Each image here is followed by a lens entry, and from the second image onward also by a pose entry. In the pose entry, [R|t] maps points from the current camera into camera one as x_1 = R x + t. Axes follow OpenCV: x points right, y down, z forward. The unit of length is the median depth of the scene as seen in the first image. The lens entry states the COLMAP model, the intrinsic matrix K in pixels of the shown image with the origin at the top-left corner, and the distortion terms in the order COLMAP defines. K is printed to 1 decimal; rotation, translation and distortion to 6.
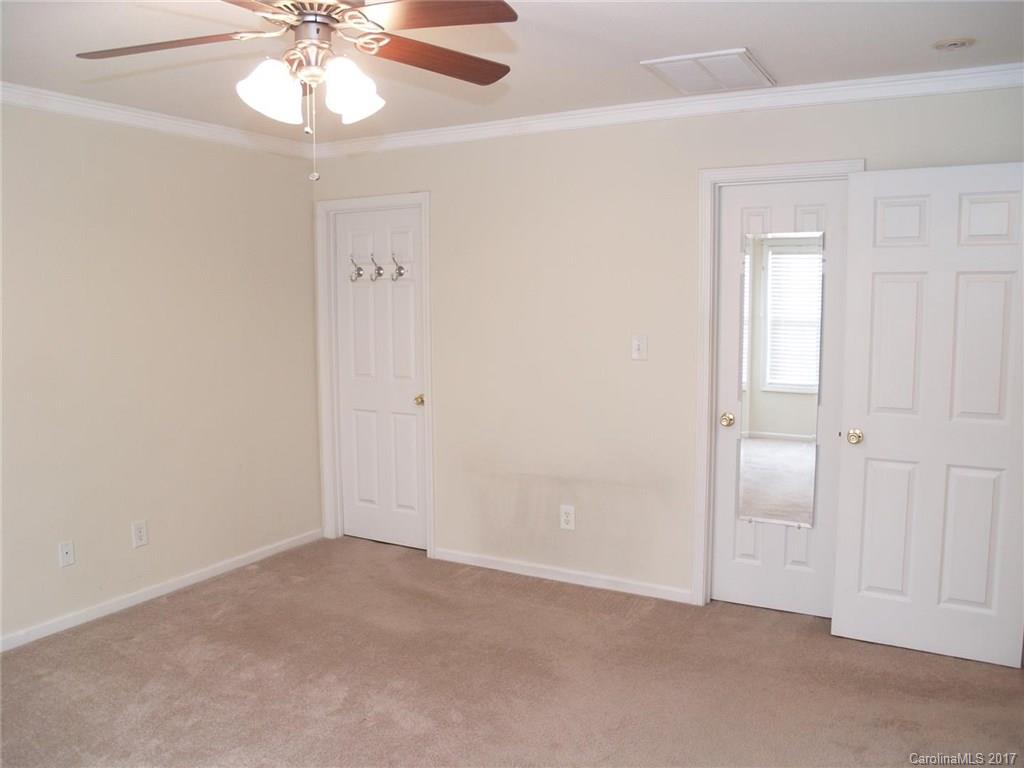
lens RADIAL K [[840.5, 0, 512.0], [0, 840.5, 384.0], [0, 0, 1]] dist [-0.122117, 0.077761]
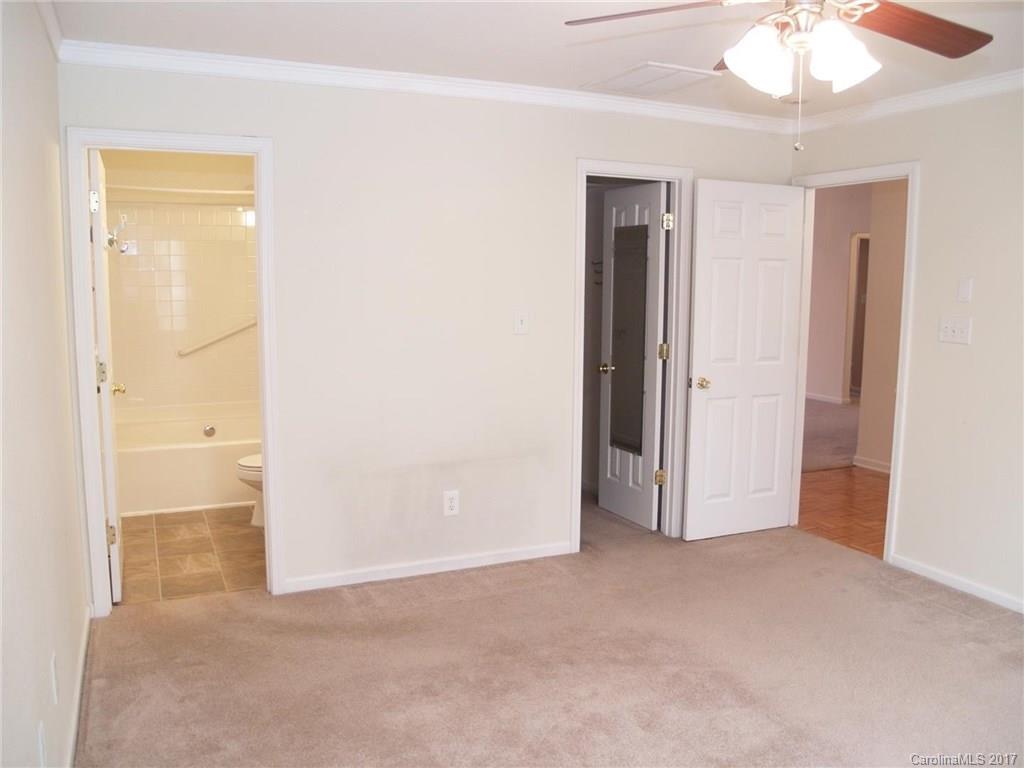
lens RADIAL K [[840.5, 0, 512.0], [0, 840.5, 384.0], [0, 0, 1]] dist [-0.122117, 0.077761]
pose [[0.584774, -0.095558, 0.805548, -0.658448], [0.071692, 0.995240, 0.066017, -0.035404], [-0.808022, 0.019146, 0.588841, 0.376703]]
